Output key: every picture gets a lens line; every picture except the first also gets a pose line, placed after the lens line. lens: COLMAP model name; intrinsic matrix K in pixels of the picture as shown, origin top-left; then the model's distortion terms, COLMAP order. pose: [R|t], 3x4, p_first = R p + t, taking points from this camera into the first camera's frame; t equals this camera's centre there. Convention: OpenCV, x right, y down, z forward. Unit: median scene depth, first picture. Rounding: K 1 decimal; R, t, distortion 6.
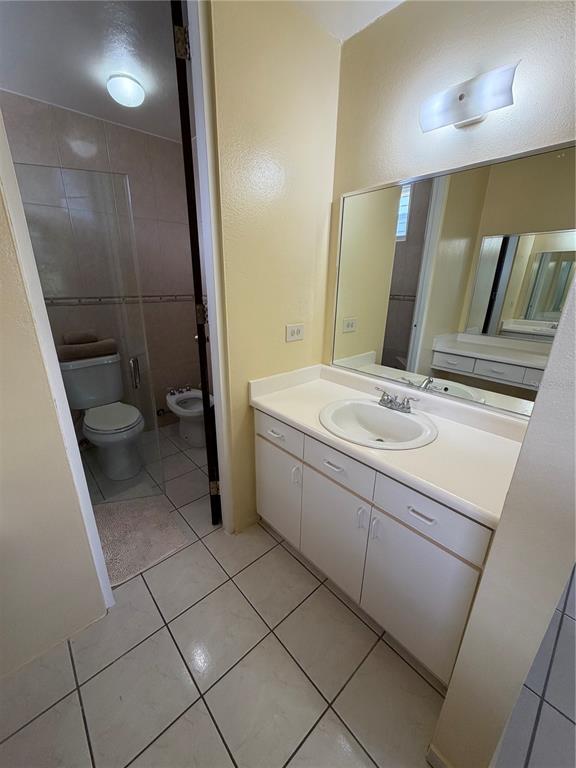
lens RADIAL K [[304.7, 0, 286.4], [0, 304.7, 379.5], [0, 0, 1]] dist [-0.000202, -0.001383]
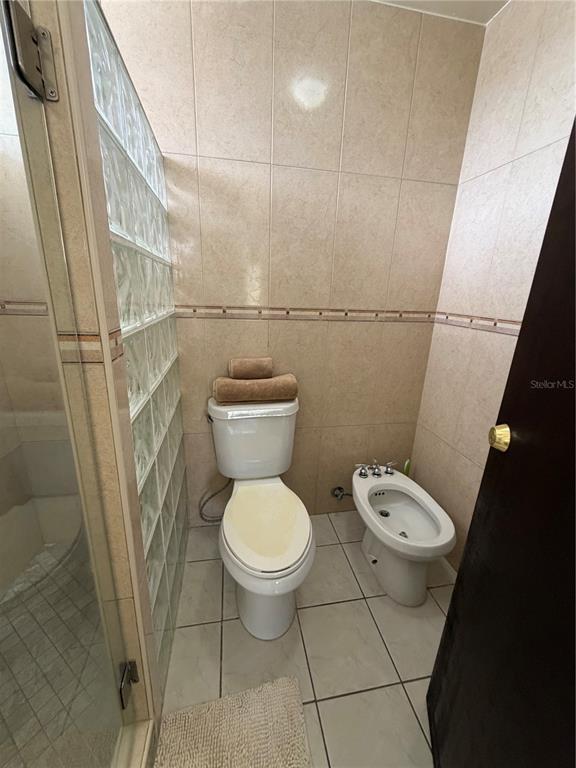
lens RADIAL K [[304.7, 0, 285.9], [0, 304.7, 381.3], [0, 0, 1]] dist [-0.000202, -0.001383]
pose [[0.847212, 0.170055, -0.503302, -0.380028], [-0.190430, 0.981638, 0.011122, -0.176852], [0.495951, 0.086421, 0.864039, 0.646172]]
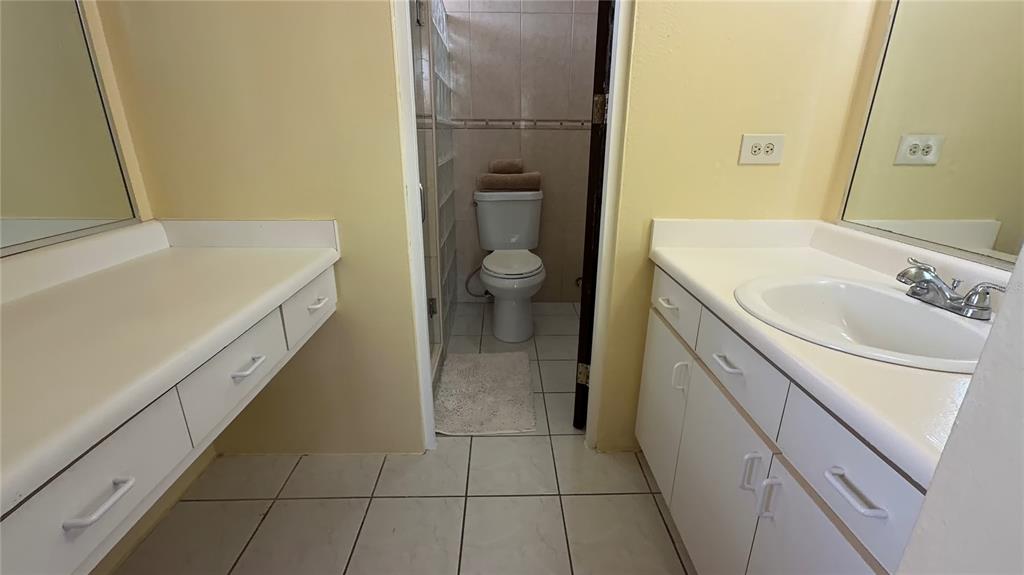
lens RADIAL K [[449.9, 0, 510.8], [0, 449.9, 277.4], [0, 0, 1]] dist [-0.004349, 0.008279]
pose [[0.754412, 0.193166, -0.627335, 0.234062], [-0.202280, 0.977622, 0.057770, 0.116247], [0.624456, 0.083315, 0.776603, 0.087936]]
